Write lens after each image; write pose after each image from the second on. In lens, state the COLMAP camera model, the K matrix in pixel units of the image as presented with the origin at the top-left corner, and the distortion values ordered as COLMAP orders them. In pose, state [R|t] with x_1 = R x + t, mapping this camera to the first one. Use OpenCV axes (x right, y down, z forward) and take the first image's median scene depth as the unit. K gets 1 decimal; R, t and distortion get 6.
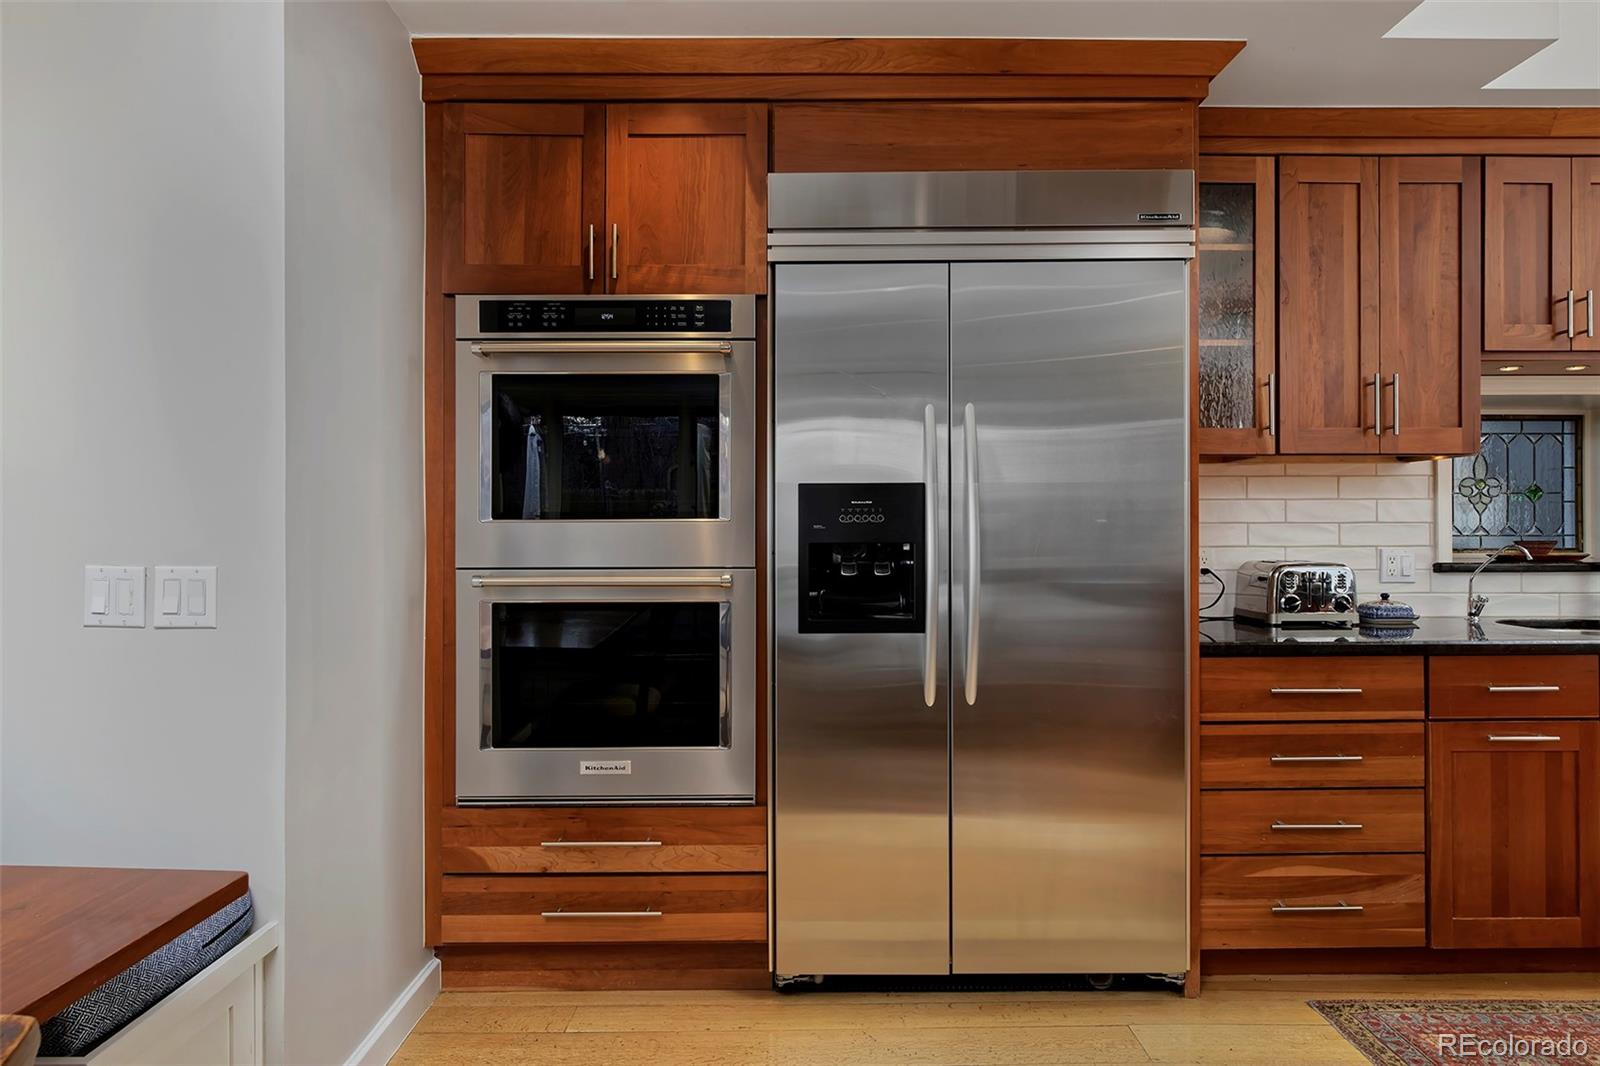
lens RADIAL K [[895.4, 0, 801.1], [0, 895.4, 528.3], [0, 0, 1]] dist [-0.001970, -0.000334]
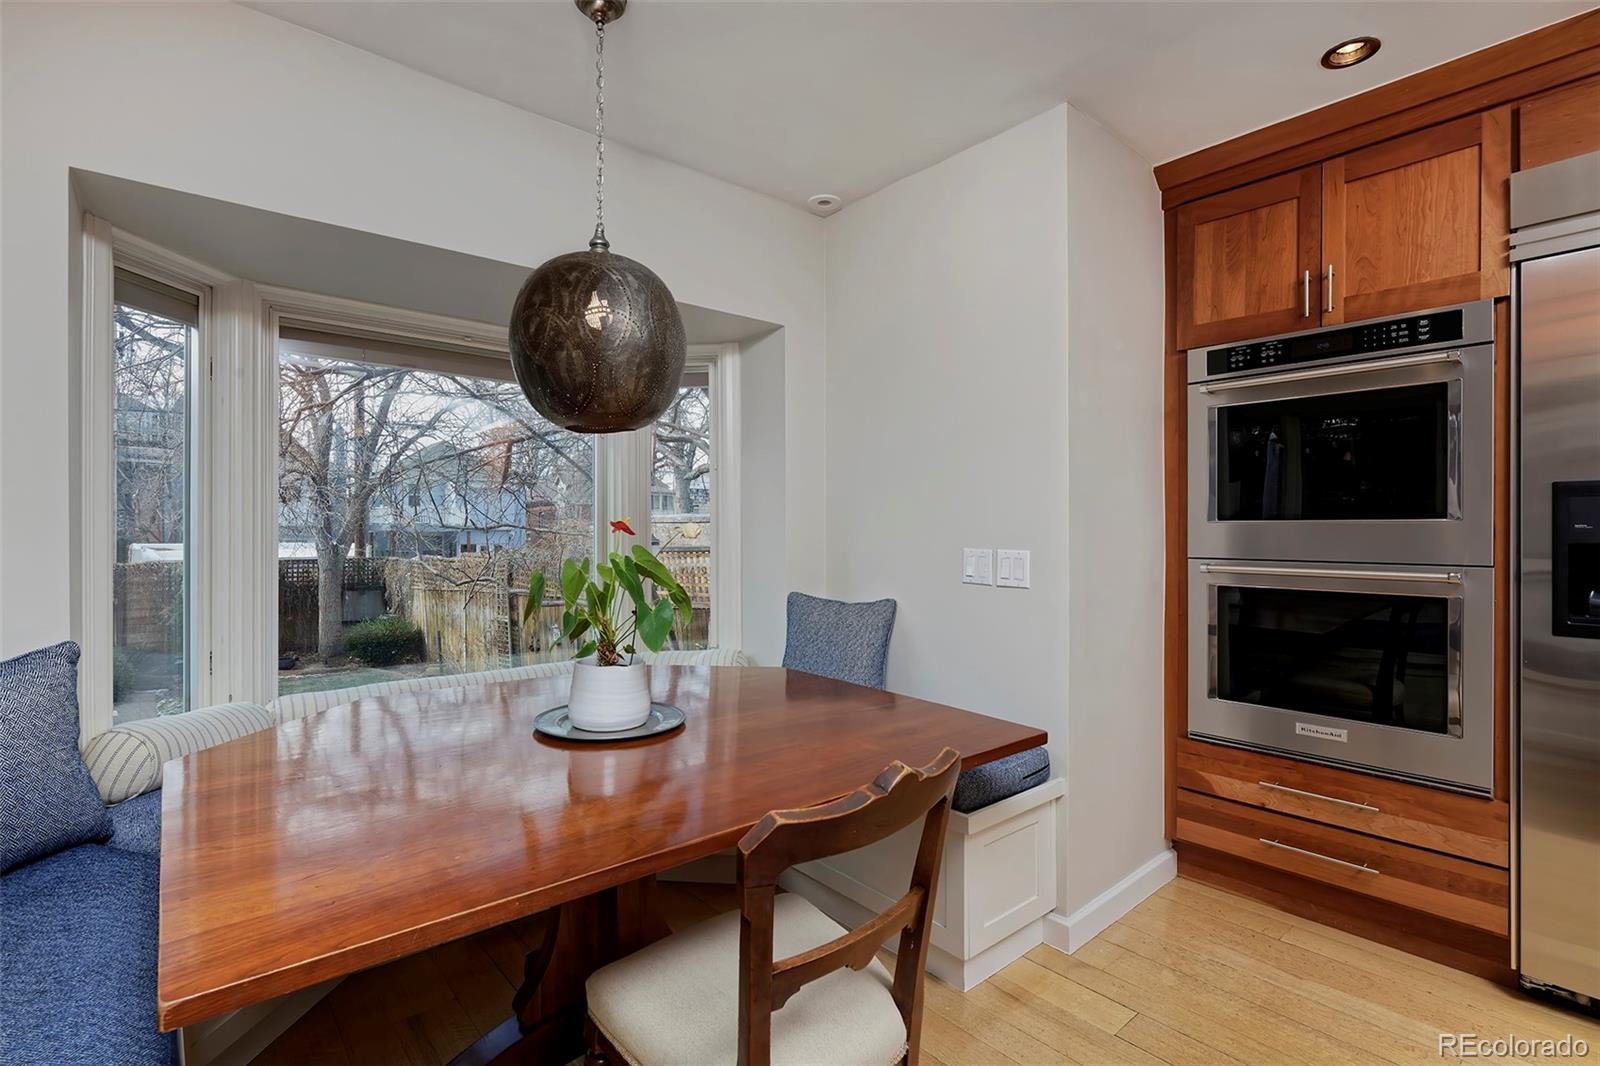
lens RADIAL K [[733.4, 0, 801.2], [0, 733.4, 523.4], [0, 0, 1]] dist [-0.000102, 0.000324]
pose [[0.639601, -0.002712, -0.768702, 0.084267], [0.000938, 0.999996, -0.002748, -0.003548], [0.768706, 0.001037, 0.639601, -0.135565]]
